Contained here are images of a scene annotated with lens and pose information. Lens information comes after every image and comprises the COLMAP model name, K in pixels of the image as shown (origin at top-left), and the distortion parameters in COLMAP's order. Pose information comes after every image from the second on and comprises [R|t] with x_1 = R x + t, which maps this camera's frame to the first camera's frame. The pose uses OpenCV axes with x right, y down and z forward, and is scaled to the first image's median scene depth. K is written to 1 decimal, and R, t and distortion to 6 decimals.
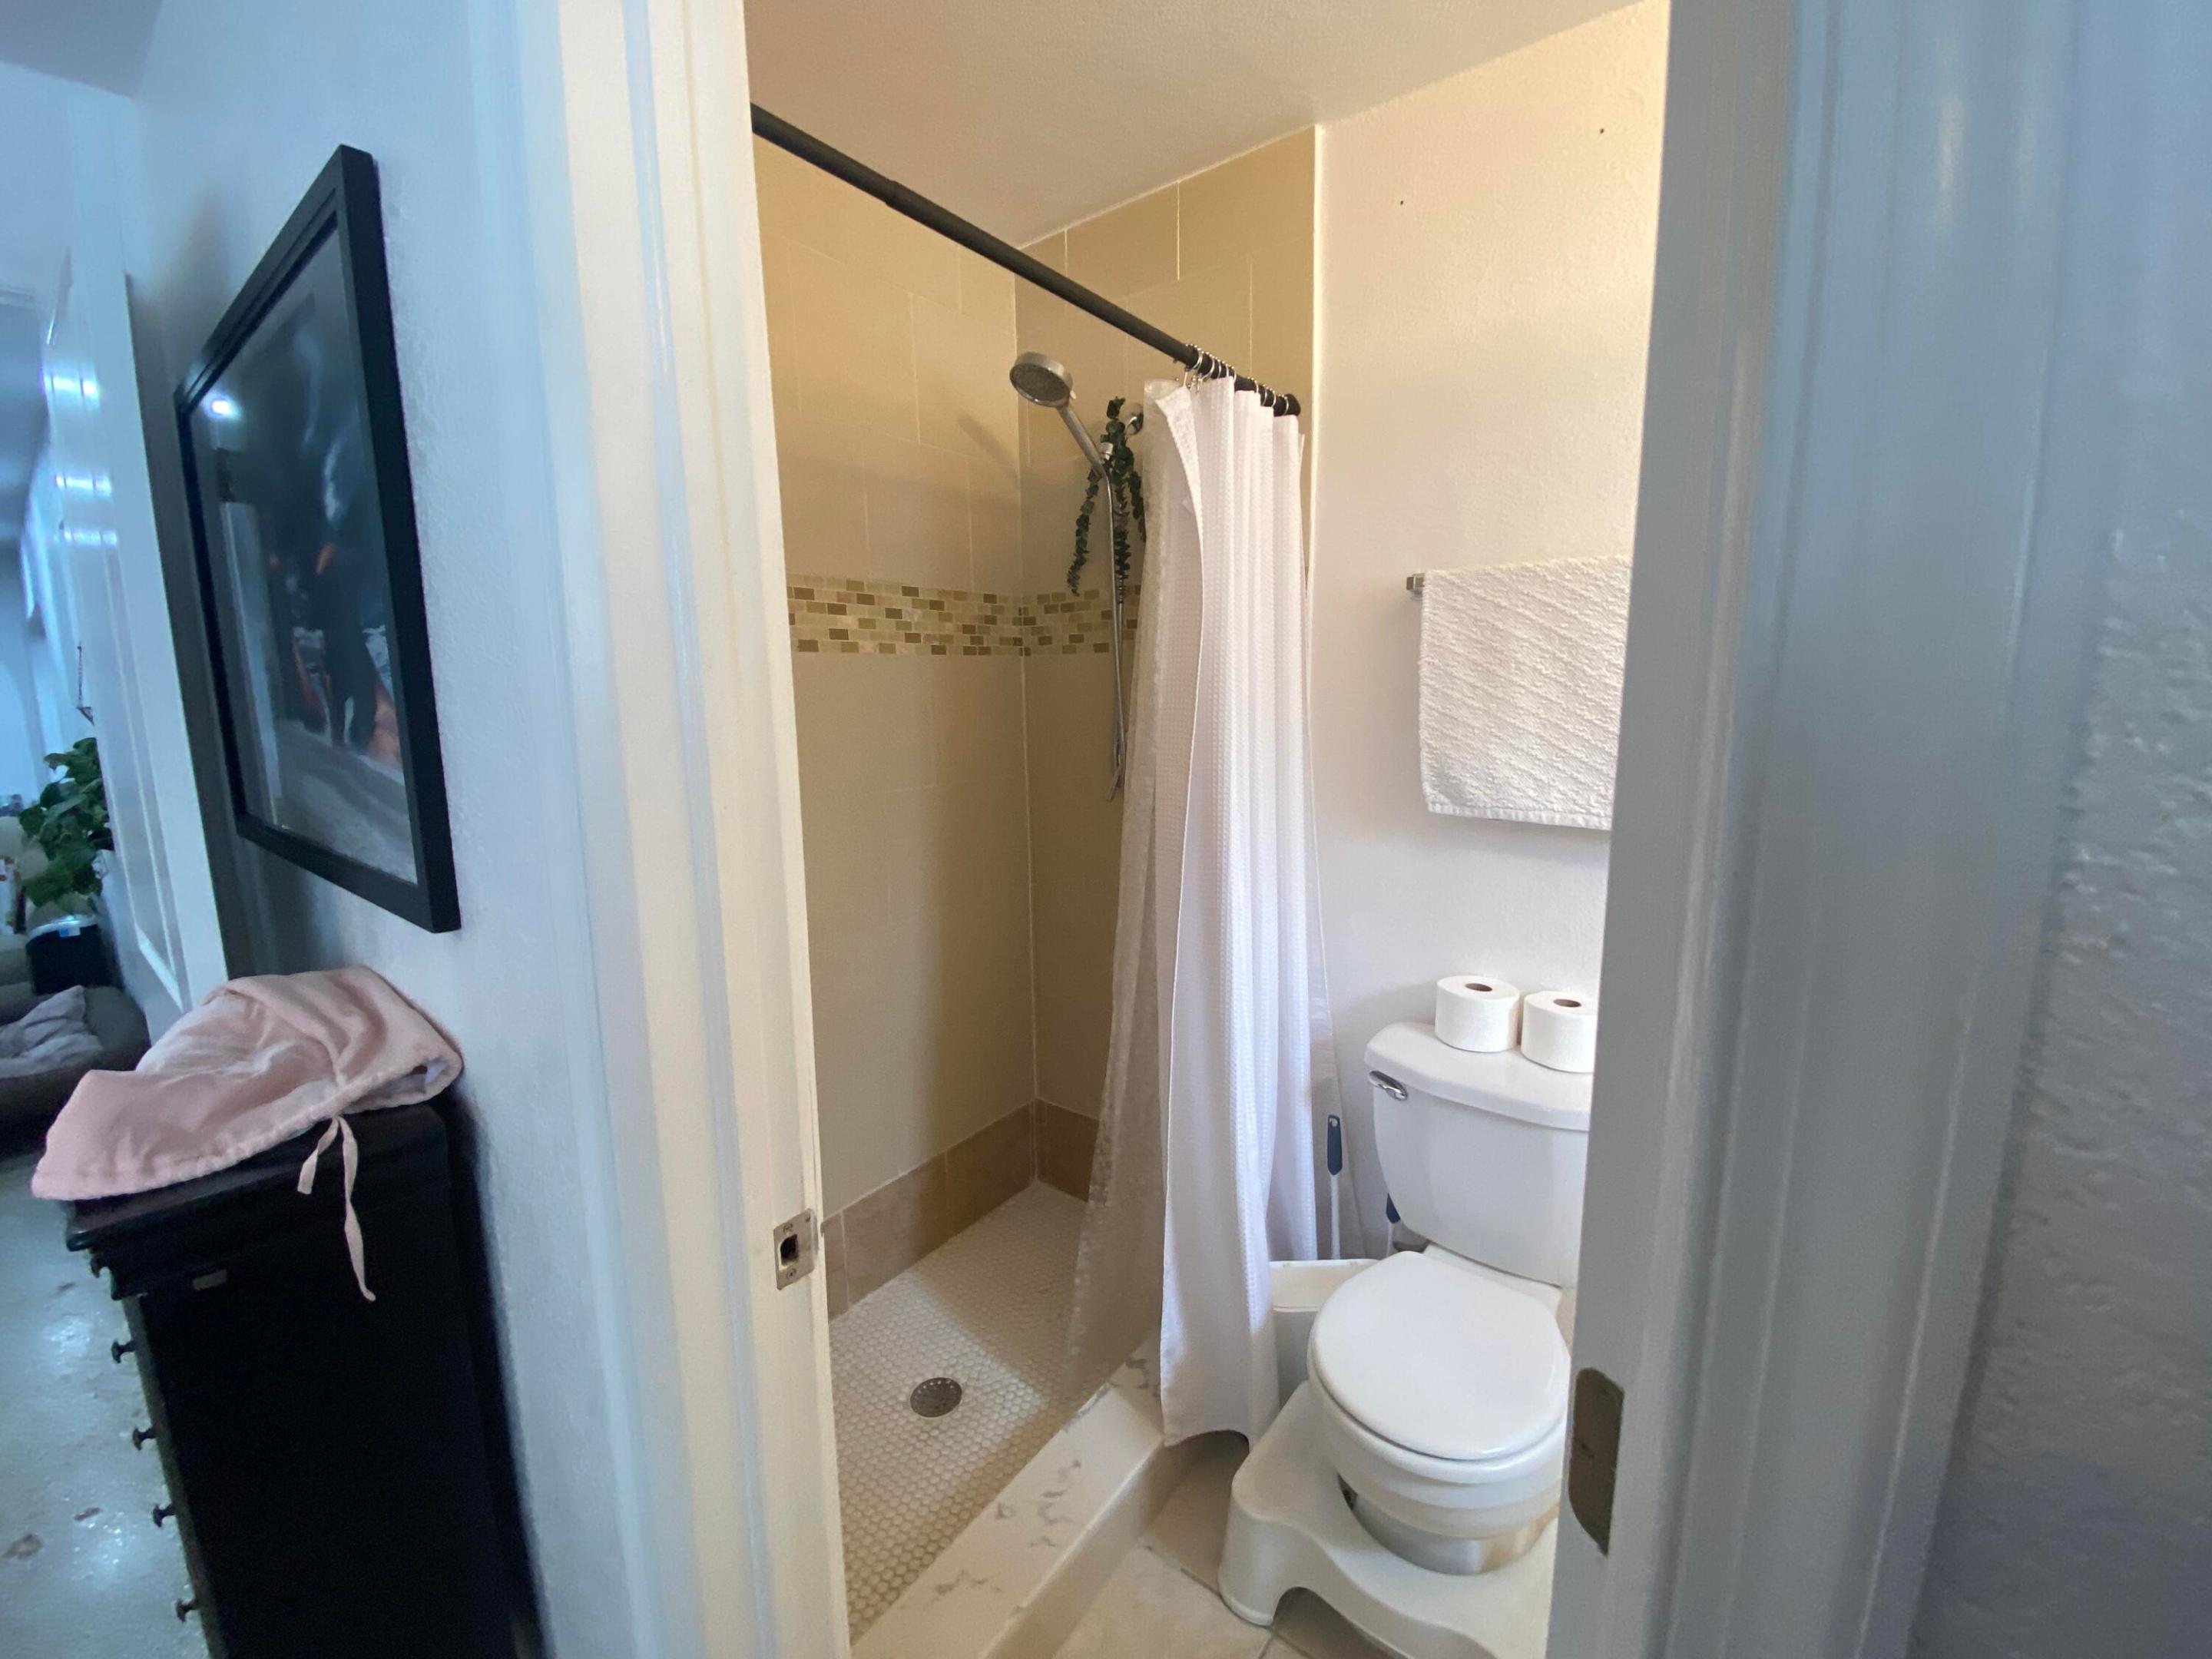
lens RADIAL K [[894.8, 0, 1090.7], [0, 894.8, 835.2], [0, 0, 1]] dist [0.002704, -0.002238]
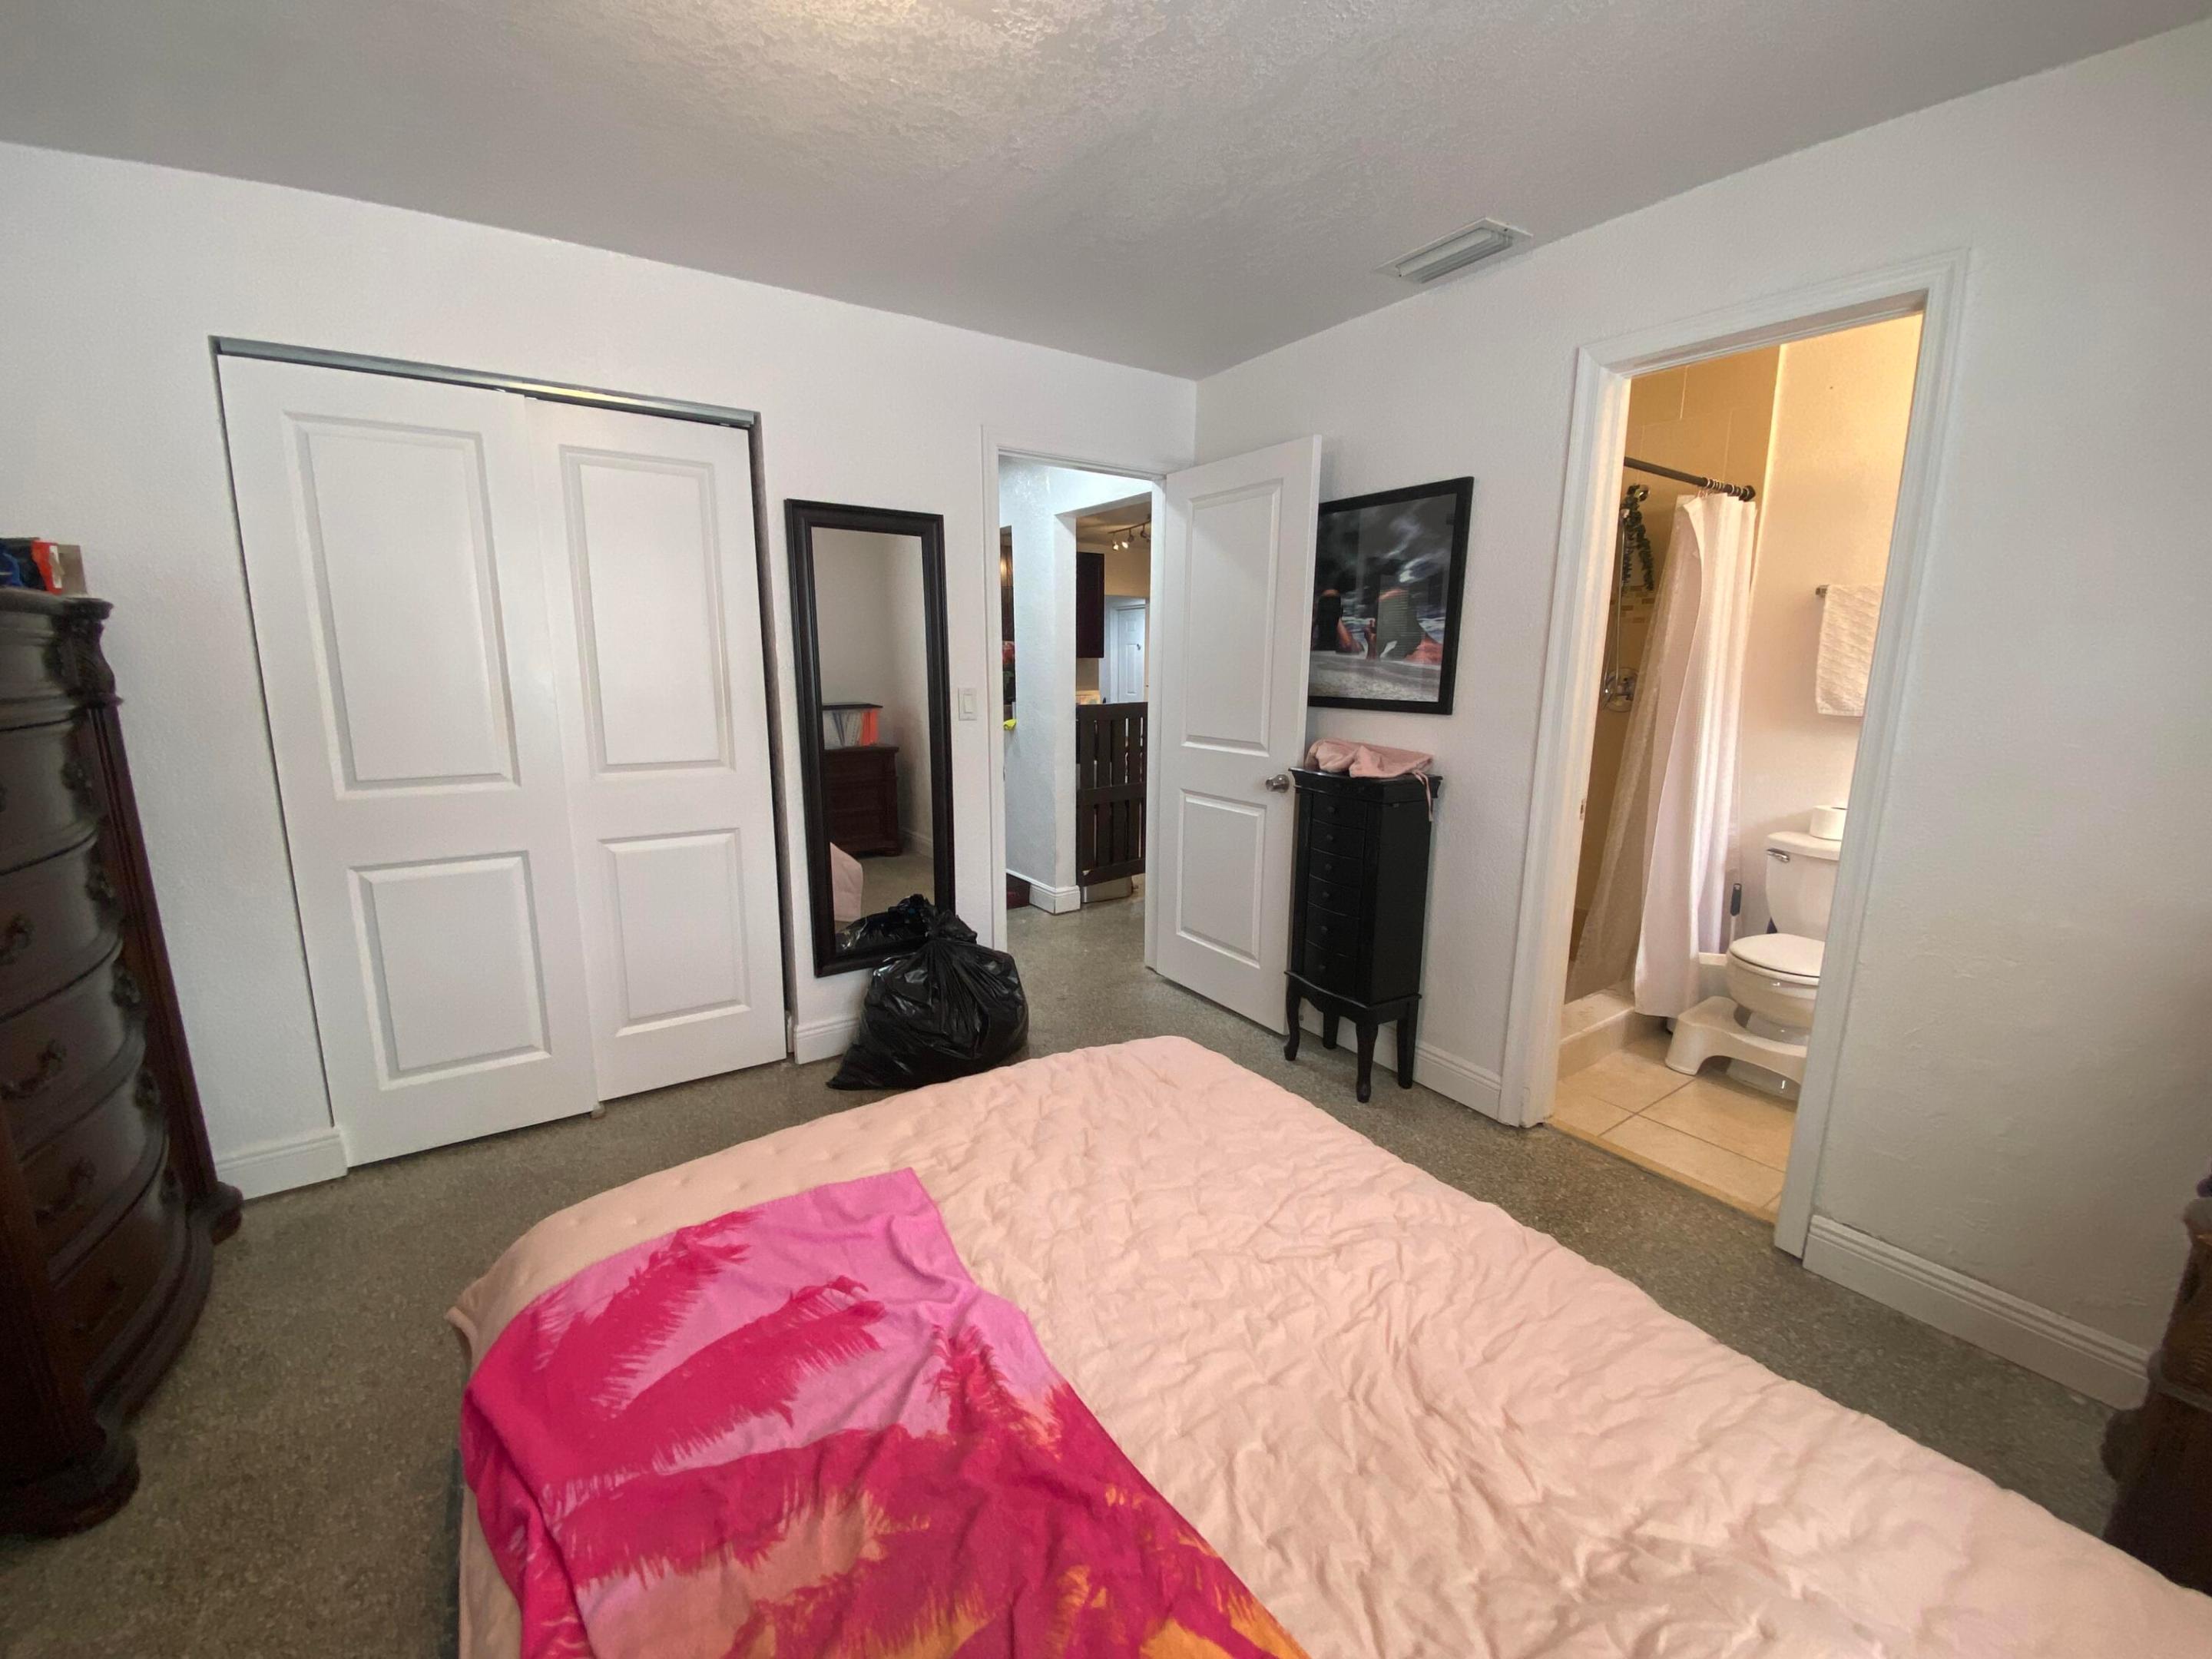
lens RADIAL K [[894.8, 0, 1117.8], [0, 894.8, 832.3], [0, 0, 1]] dist [0.002704, -0.002238]
pose [[0.953700, 0.073491, -0.291642, -0.471078], [-0.065203, 0.997146, 0.038052, 0.255203], [0.293606, -0.017275, 0.955770, -1.268018]]
